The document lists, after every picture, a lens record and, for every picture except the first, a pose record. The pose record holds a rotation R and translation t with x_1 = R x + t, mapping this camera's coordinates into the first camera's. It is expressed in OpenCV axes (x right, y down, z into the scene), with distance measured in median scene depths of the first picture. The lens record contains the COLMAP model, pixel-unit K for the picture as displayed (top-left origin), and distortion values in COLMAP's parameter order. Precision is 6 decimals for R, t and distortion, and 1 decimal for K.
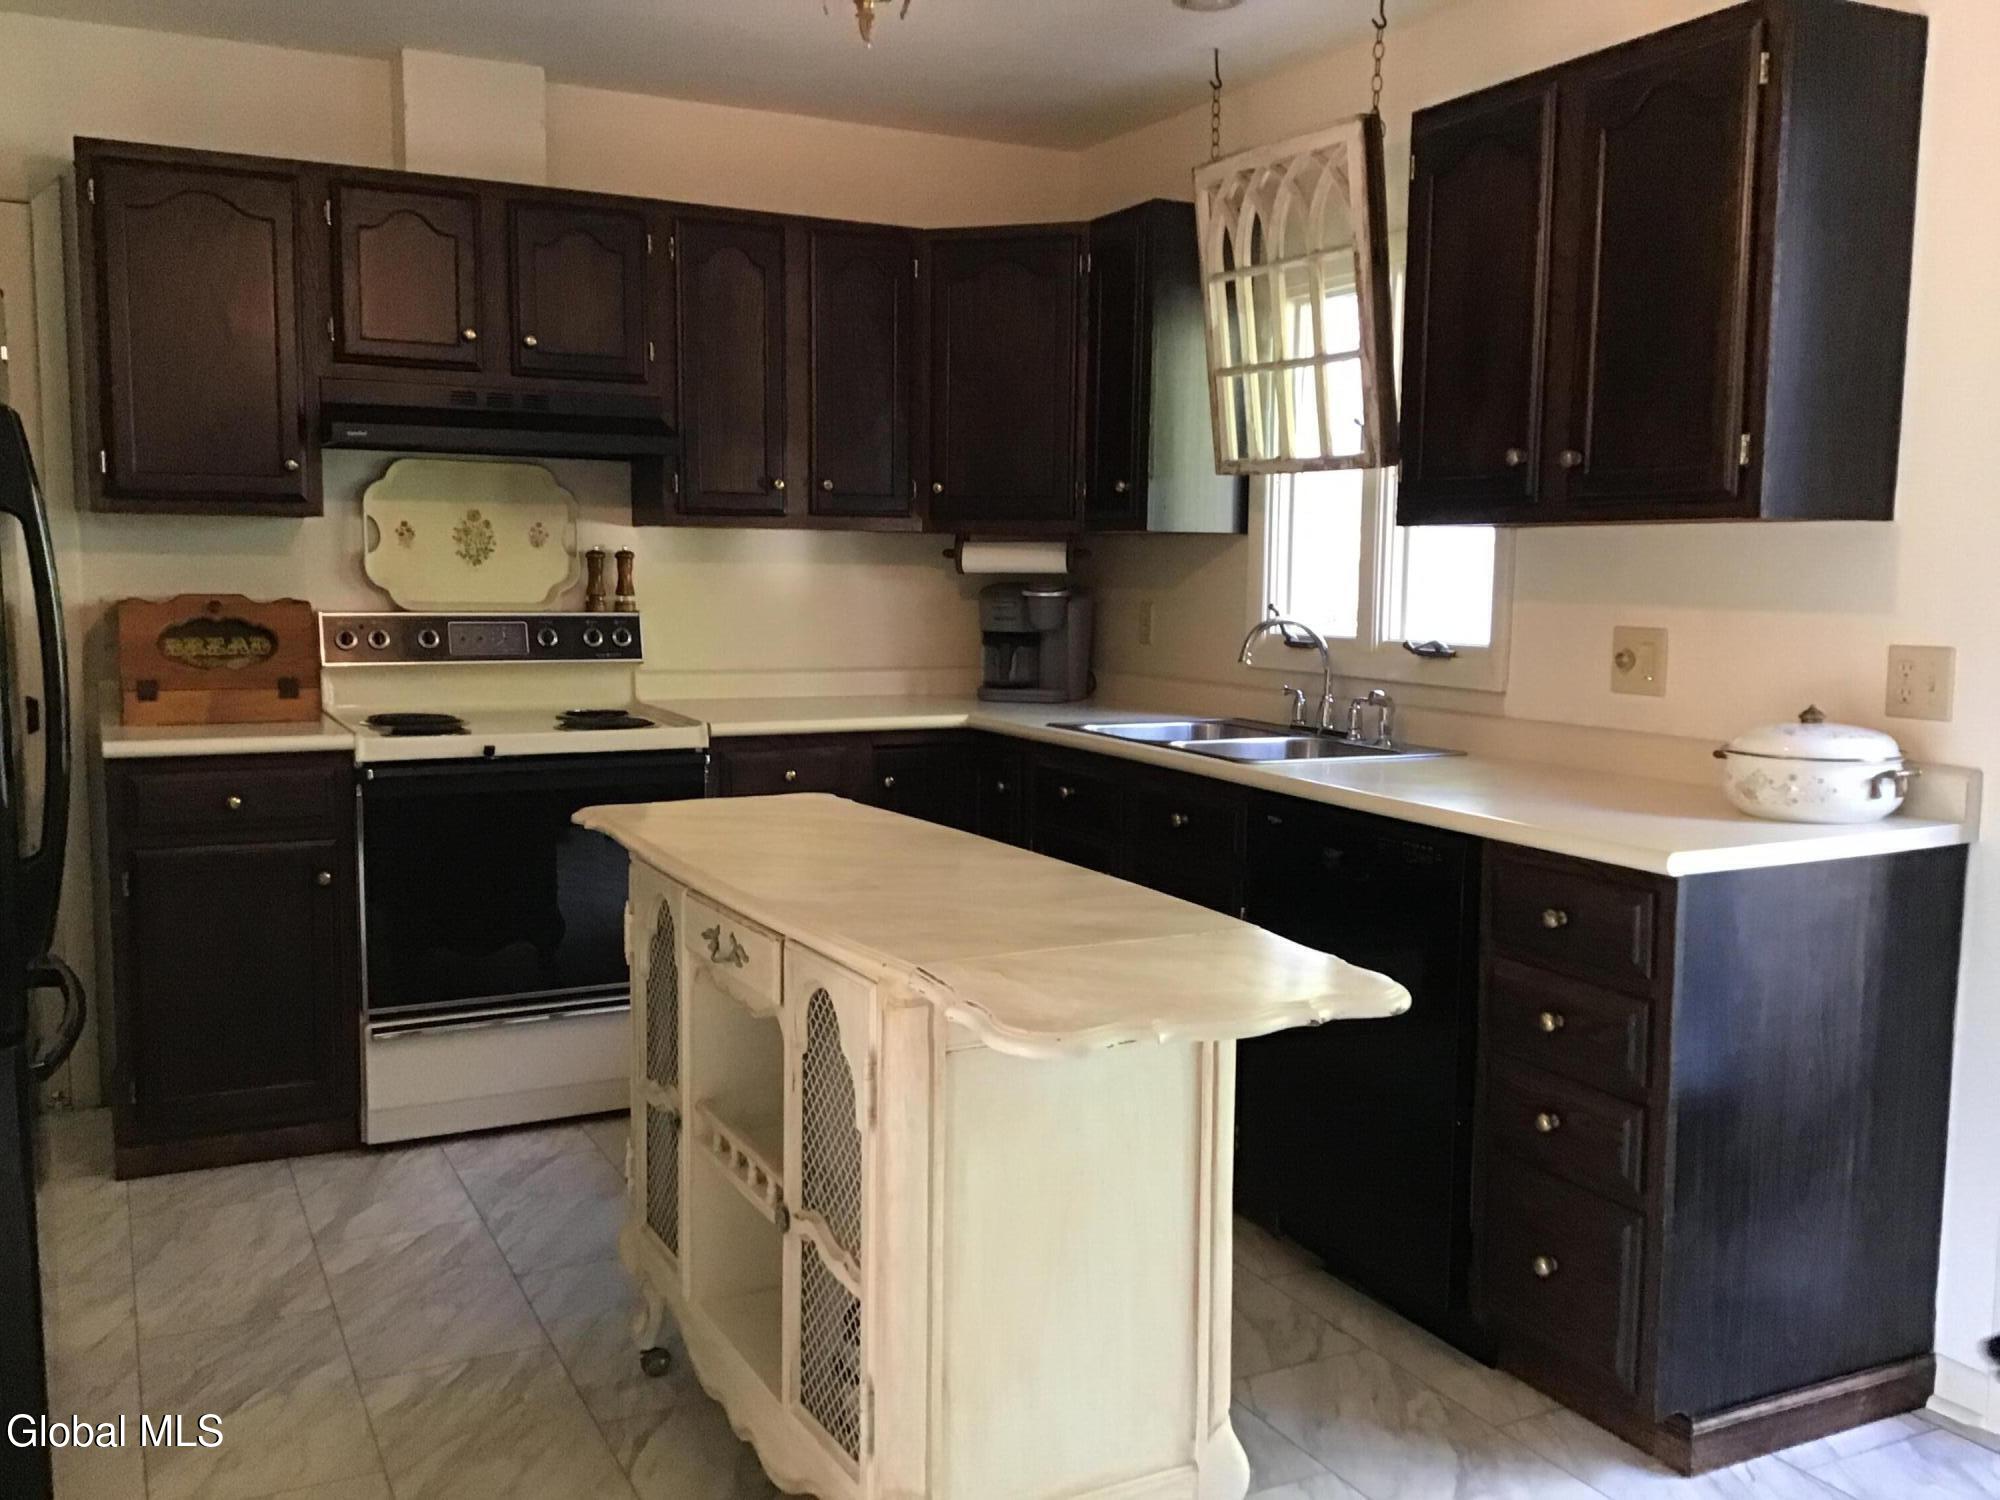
lens RADIAL K [[1803.9, 0, 1004.0], [0, 1803.9, 737.6], [0, 0, 1]] dist [0.104244, -0.105188]
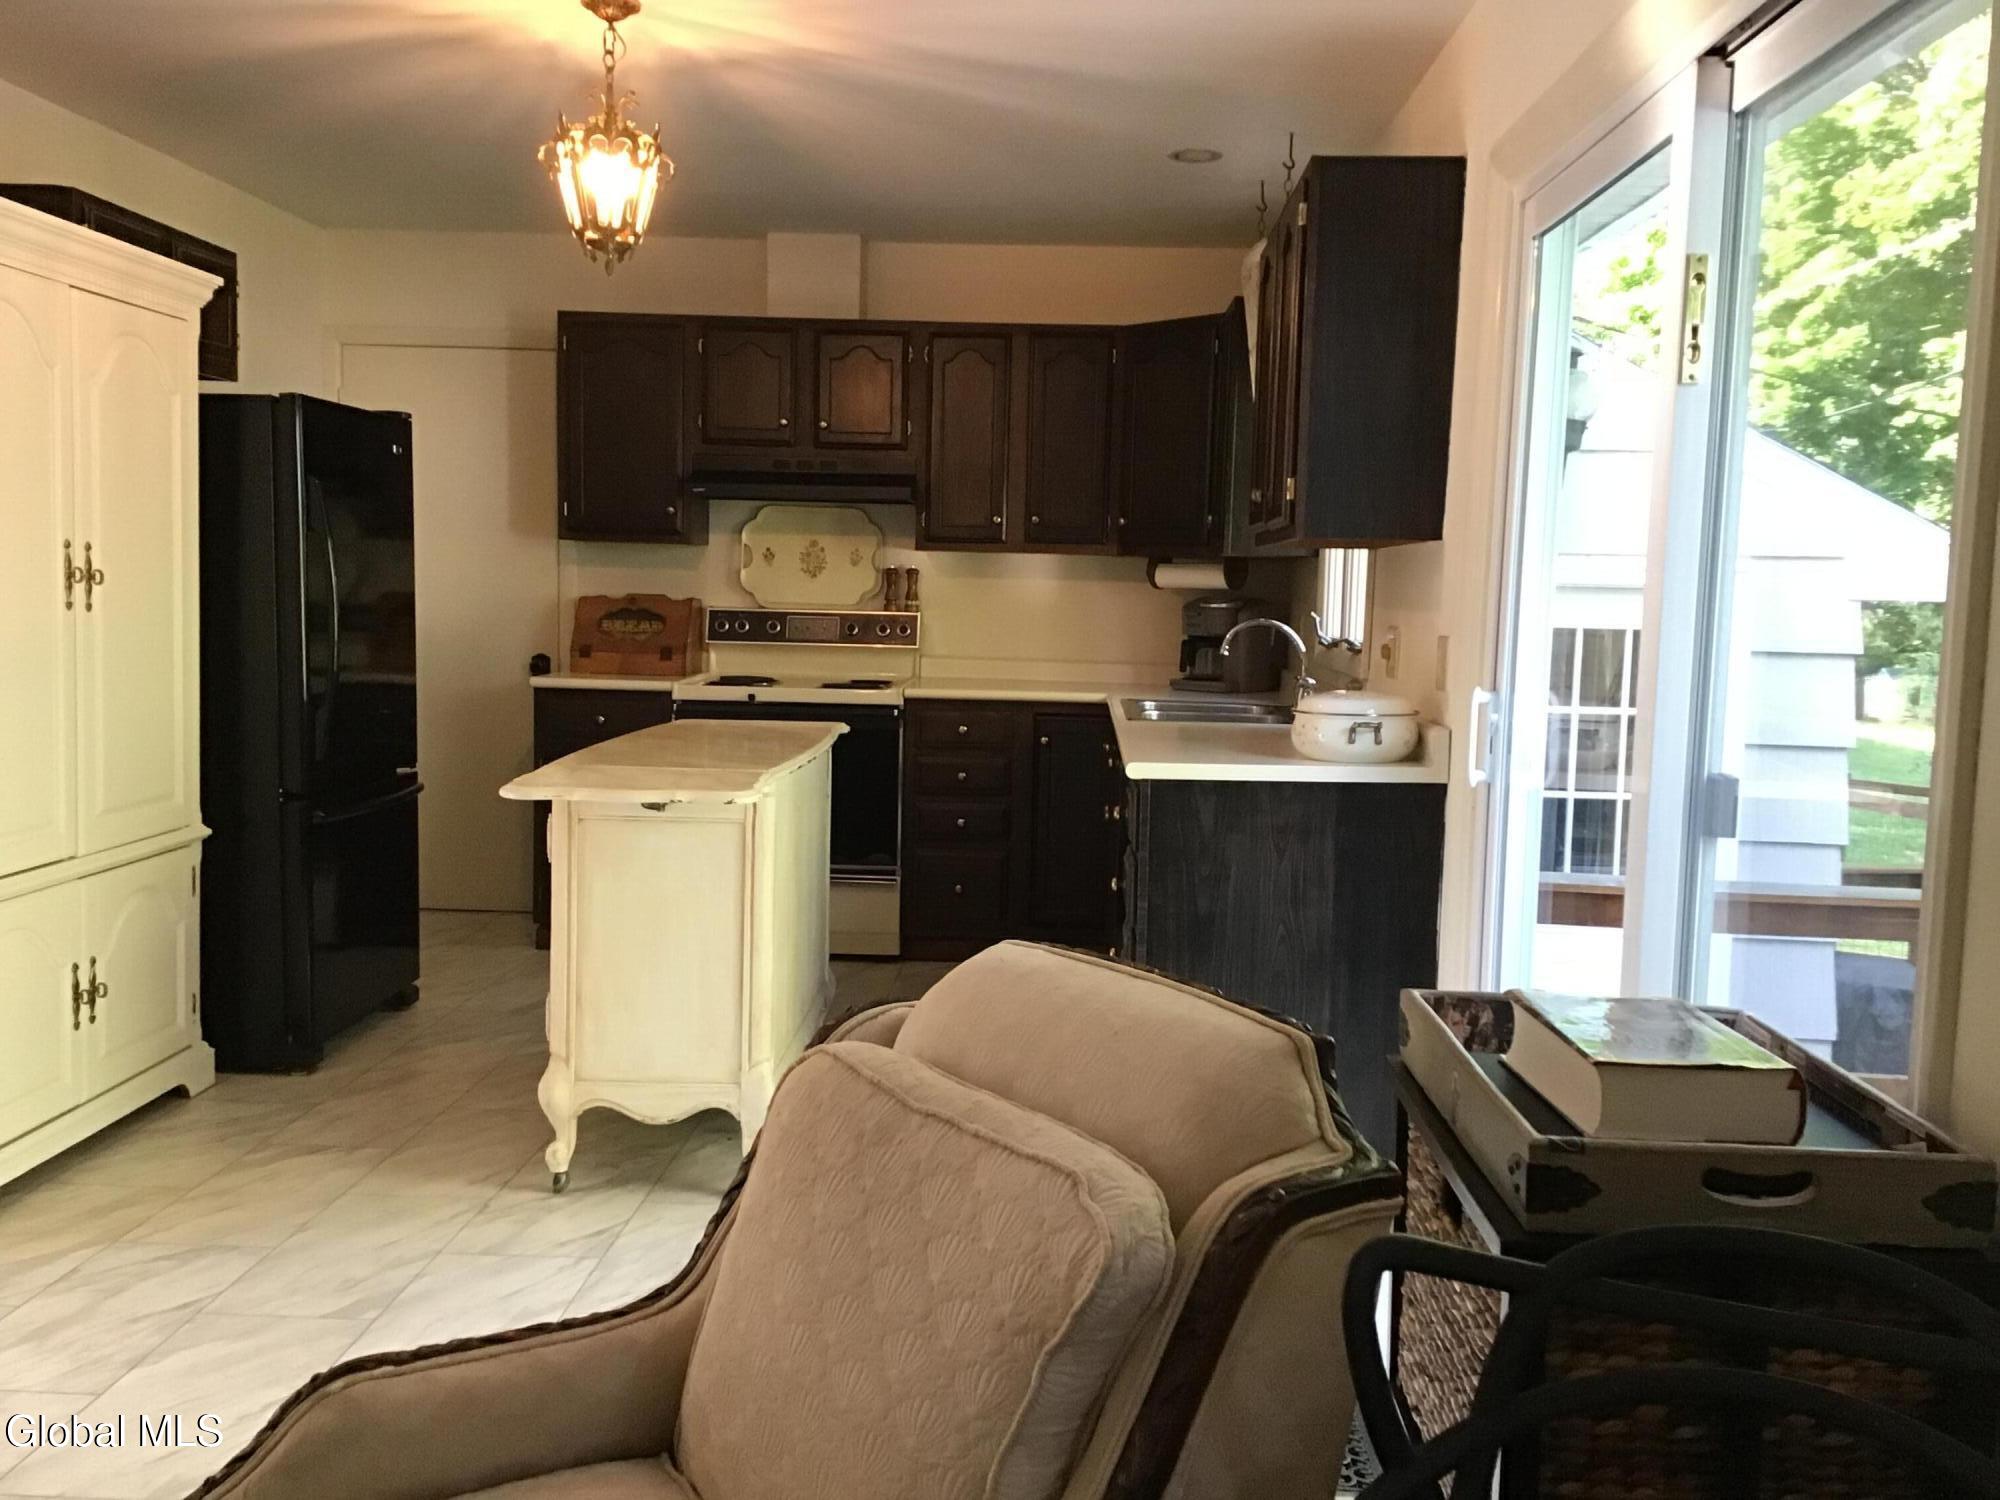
lens RADIAL K [[1803.9, 0, 993.9], [0, 1803.9, 757.0], [0, 0, 1]] dist [0.104244, -0.105188]
pose [[0.867007, 0.056895, -0.495036, 0.575539], [-0.063529, 0.997974, 0.003434, 0.035104], [0.494229, 0.028472, 0.868865, -0.187304]]
